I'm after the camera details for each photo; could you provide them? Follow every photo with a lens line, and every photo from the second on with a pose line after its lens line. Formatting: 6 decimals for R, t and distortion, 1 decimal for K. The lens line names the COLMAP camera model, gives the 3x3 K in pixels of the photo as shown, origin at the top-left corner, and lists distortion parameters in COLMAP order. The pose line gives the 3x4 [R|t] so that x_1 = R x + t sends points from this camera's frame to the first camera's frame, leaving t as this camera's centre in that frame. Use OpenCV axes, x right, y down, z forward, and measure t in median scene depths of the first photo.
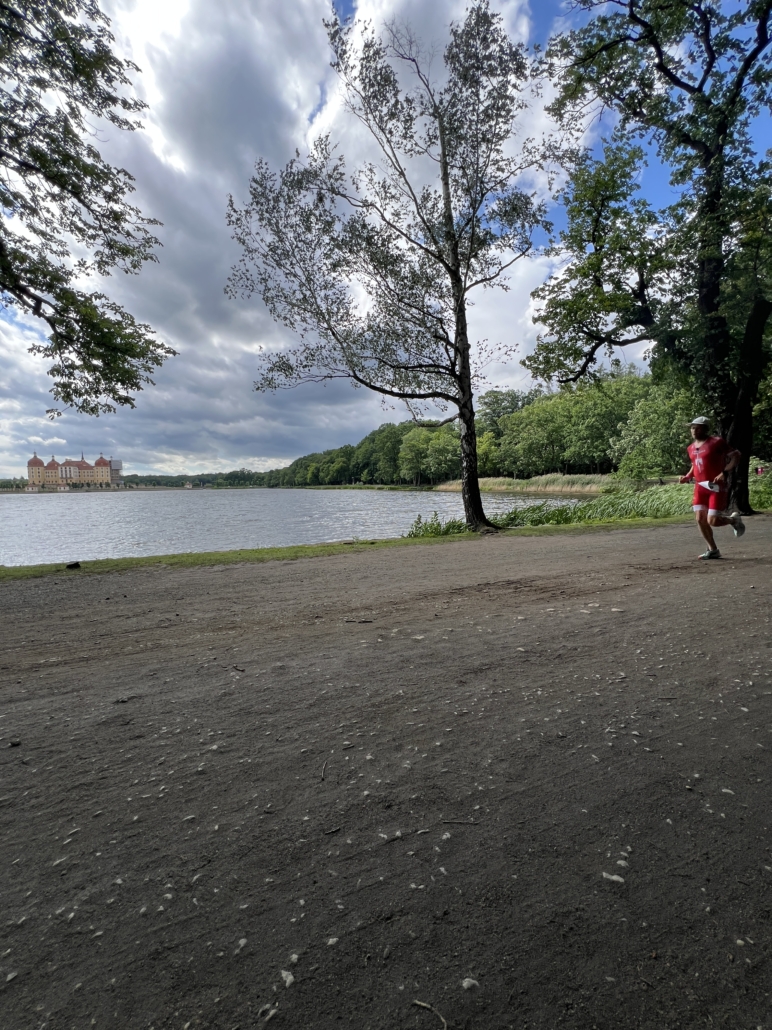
lens RADIAL K [[411.2, 0, 387.1], [0, 411.2, 514.7], [0, 0, 1]] dist [-0.000930, -0.000195]
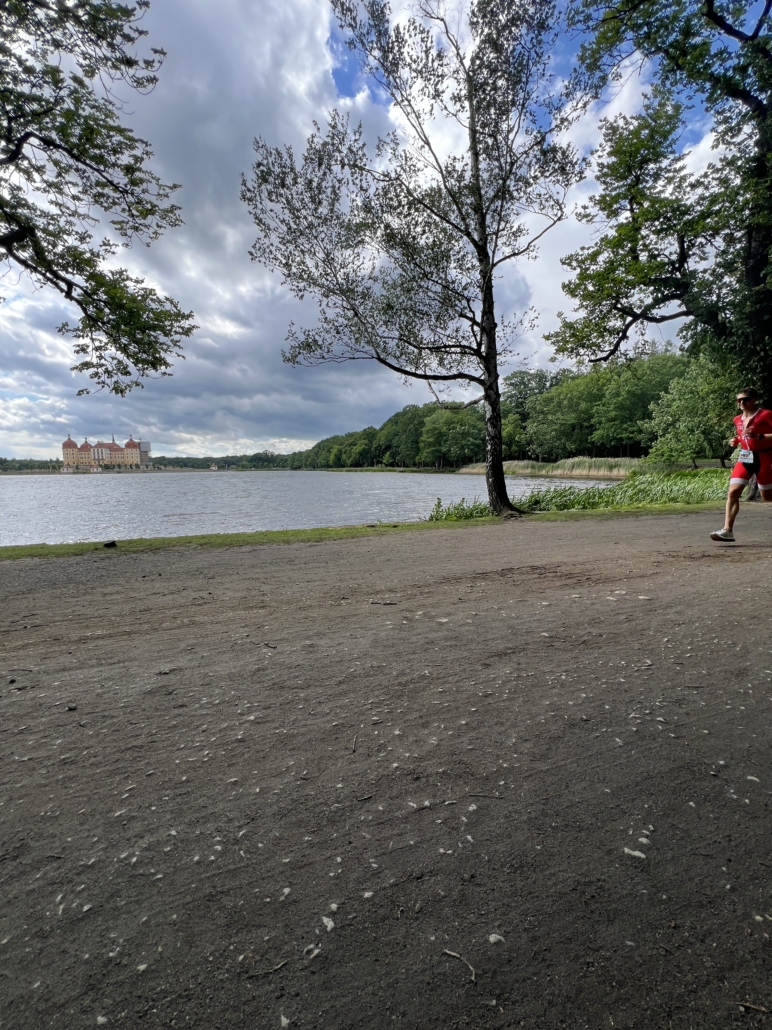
lens RADIAL K [[411.4, 0, 387.1], [0, 411.4, 514.2], [0, 0, 1]] dist [-0.000495, -0.000254]
pose [[0.998578, 0.010617, -0.052249, -0.013858], [-0.008485, 0.999128, 0.040873, -0.005908], [0.052637, -0.040372, 0.997797, -0.017224]]
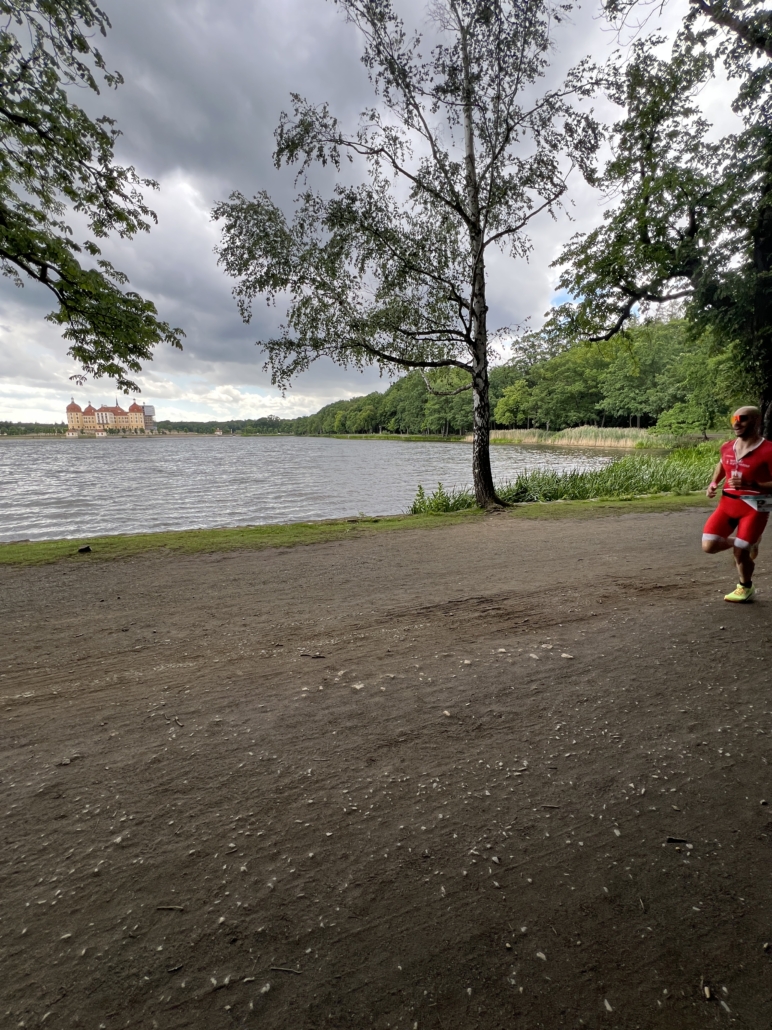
lens RADIAL K [[411.7, 0, 387.1], [0, 411.7, 513.7], [0, 0, 1]] dist [-0.000791, -0.000266]
pose [[0.997558, 0.022773, -0.066033, 0.259952], [-0.014505, 0.992290, 0.123084, -0.332815], [0.068327, -0.121825, 0.990197, 0.026020]]
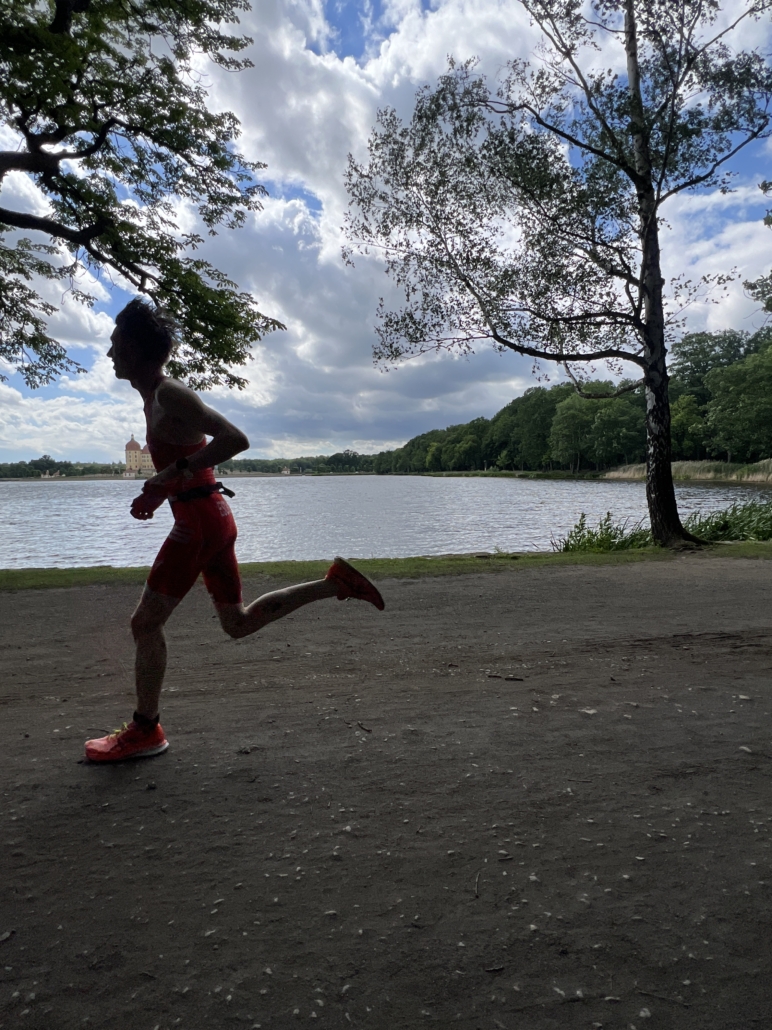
lens RADIAL K [[536.1, 0, 382.9], [0, 536.1, 512.6], [0, 0, 1]] dist [-0.001011, 0.000027]
pose [[0.963729, 0.022084, -0.265968, -0.042174], [-0.020330, 0.999750, 0.009348, -0.081815], [0.266108, -0.003601, 0.963937, -0.052813]]
